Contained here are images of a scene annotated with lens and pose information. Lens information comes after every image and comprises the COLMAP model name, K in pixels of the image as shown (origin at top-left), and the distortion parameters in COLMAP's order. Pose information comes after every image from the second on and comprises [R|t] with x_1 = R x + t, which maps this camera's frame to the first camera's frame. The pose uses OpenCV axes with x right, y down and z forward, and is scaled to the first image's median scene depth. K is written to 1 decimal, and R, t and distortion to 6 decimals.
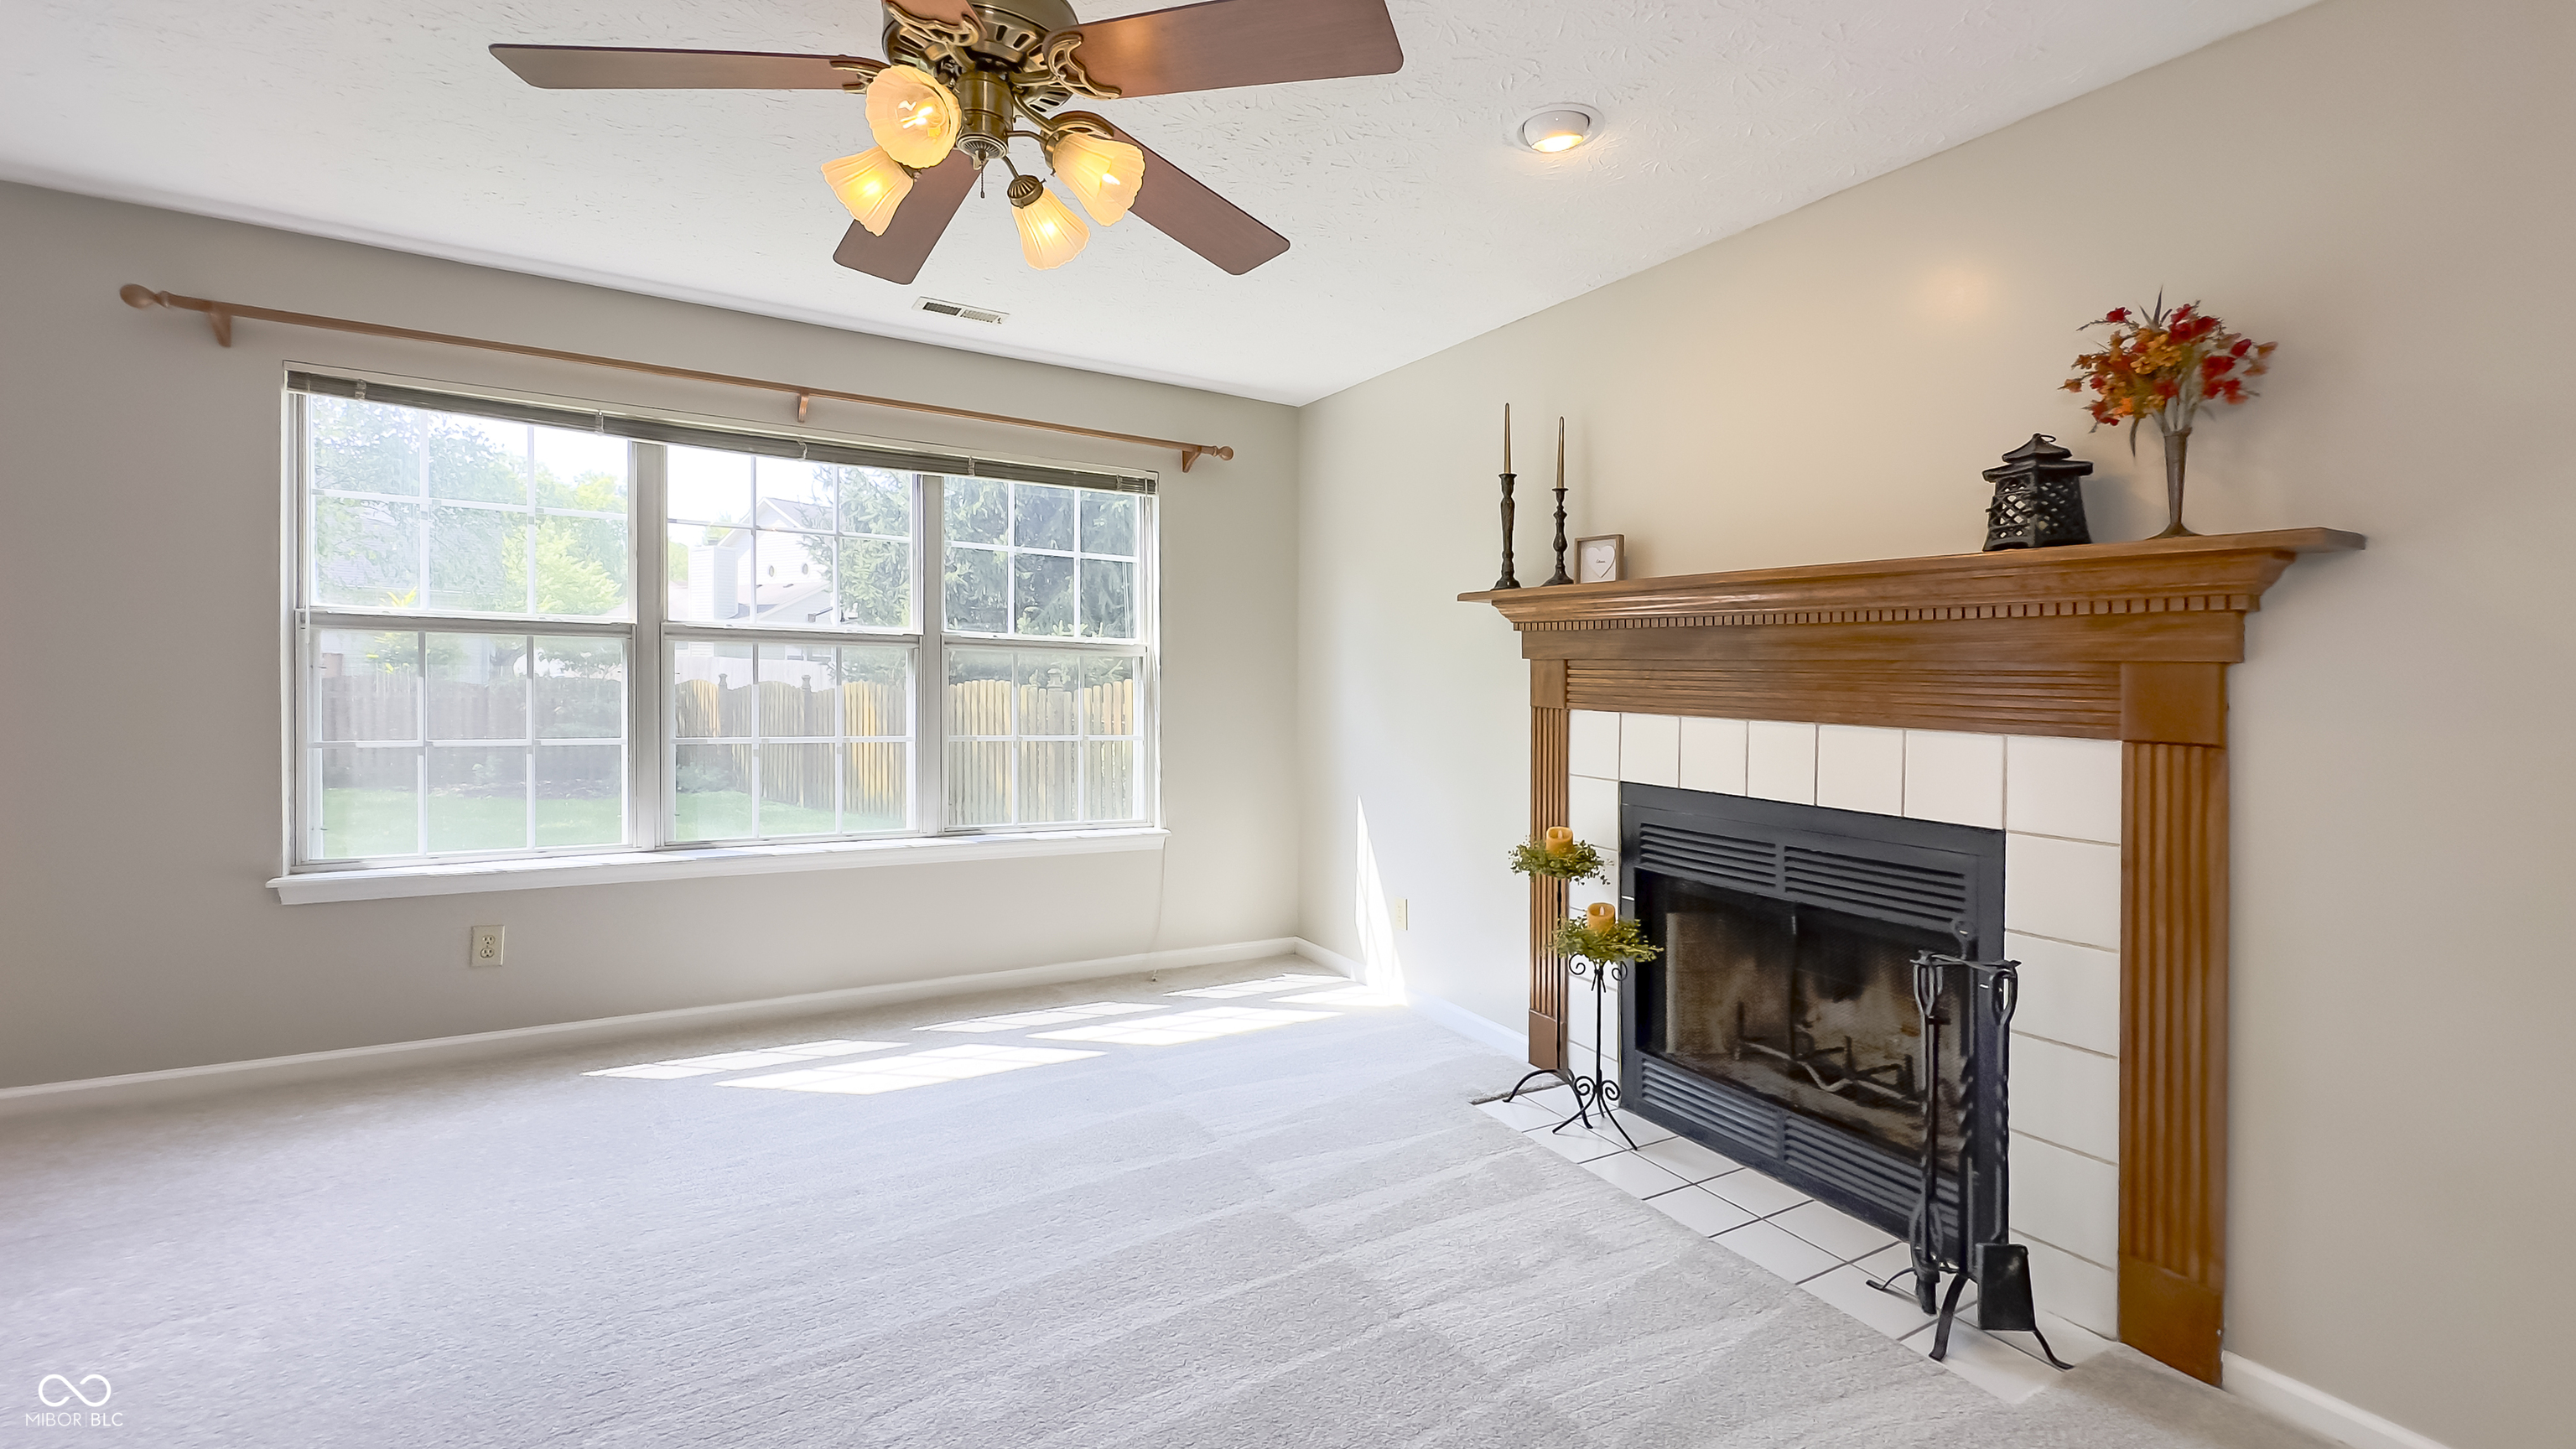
lens RADIAL K [[1052.1, 0, 1284.1], [0, 1052.1, 685.4], [0, 0, 1]] dist [-0.000176, 0.000086]
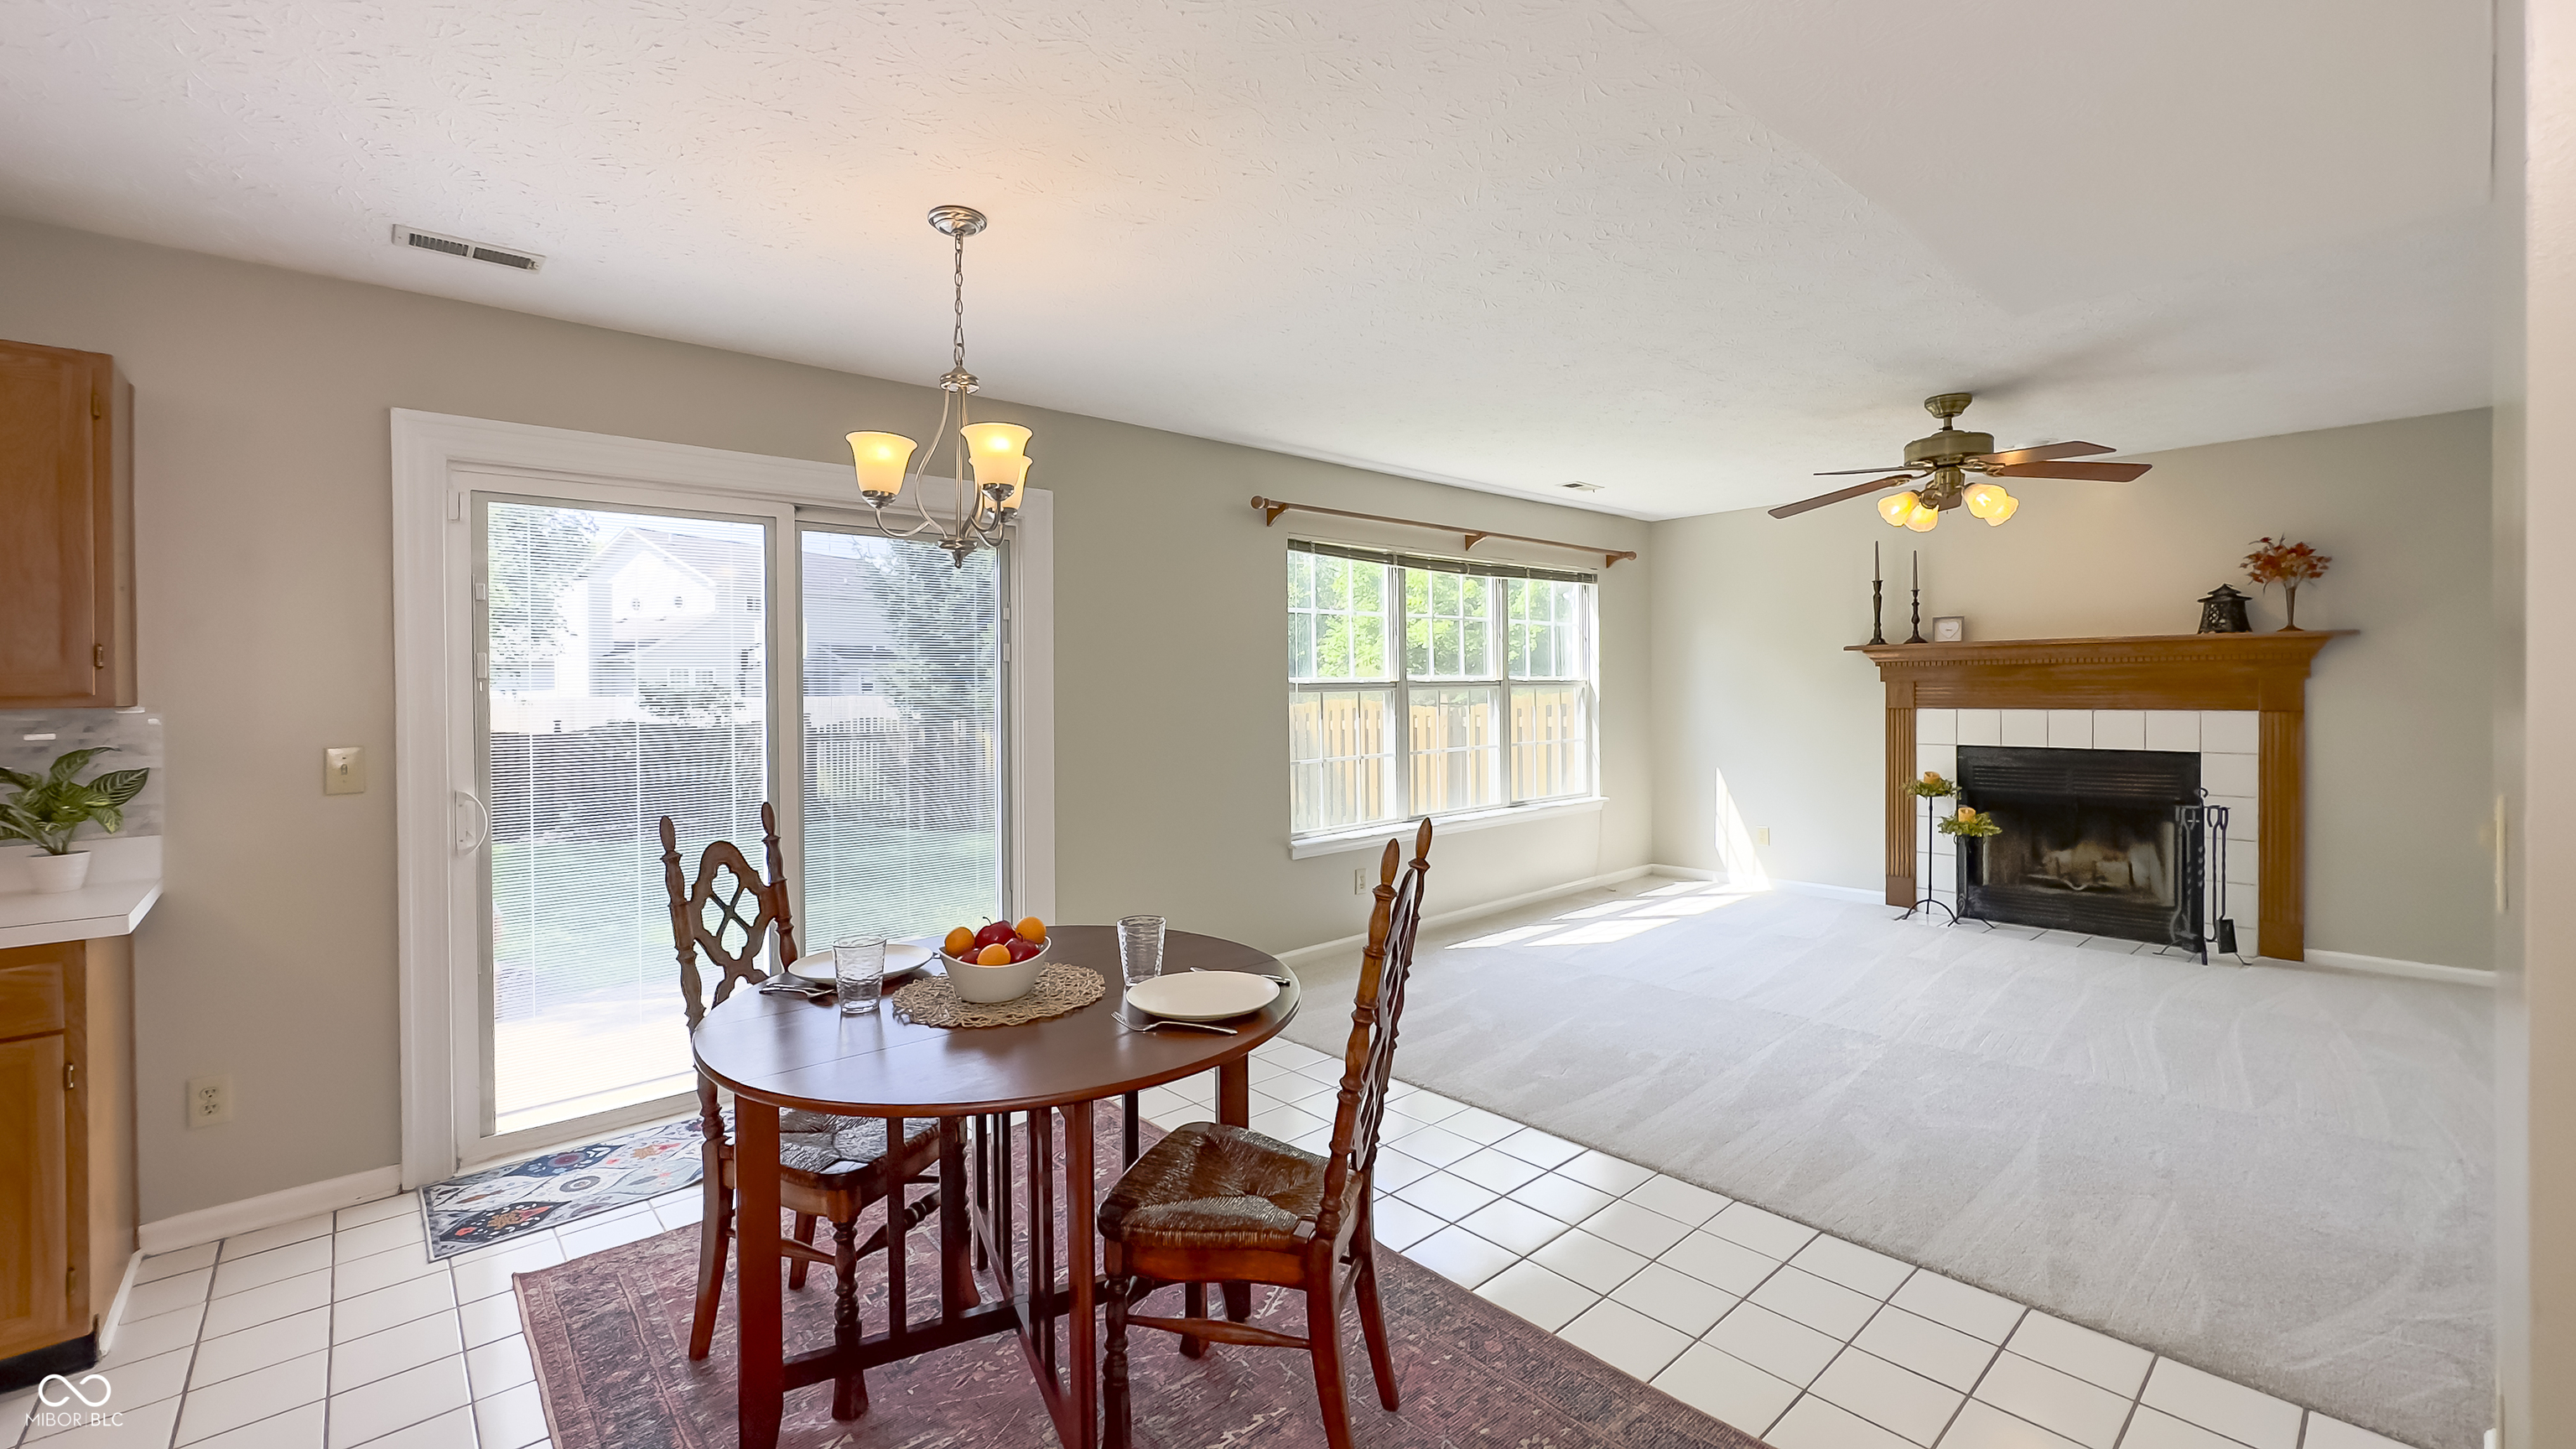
lens RADIAL K [[1032.7, 0, 1280.0], [0, 1032.7, 722.9], [0, 0, 1]] dist [-0.001488, 0.000212]
pose [[0.978204, -0.047044, 0.202248, -1.268008], [0.041598, 0.998650, 0.031095, -0.059018], [-0.203437, -0.022004, 0.978841, -0.582910]]
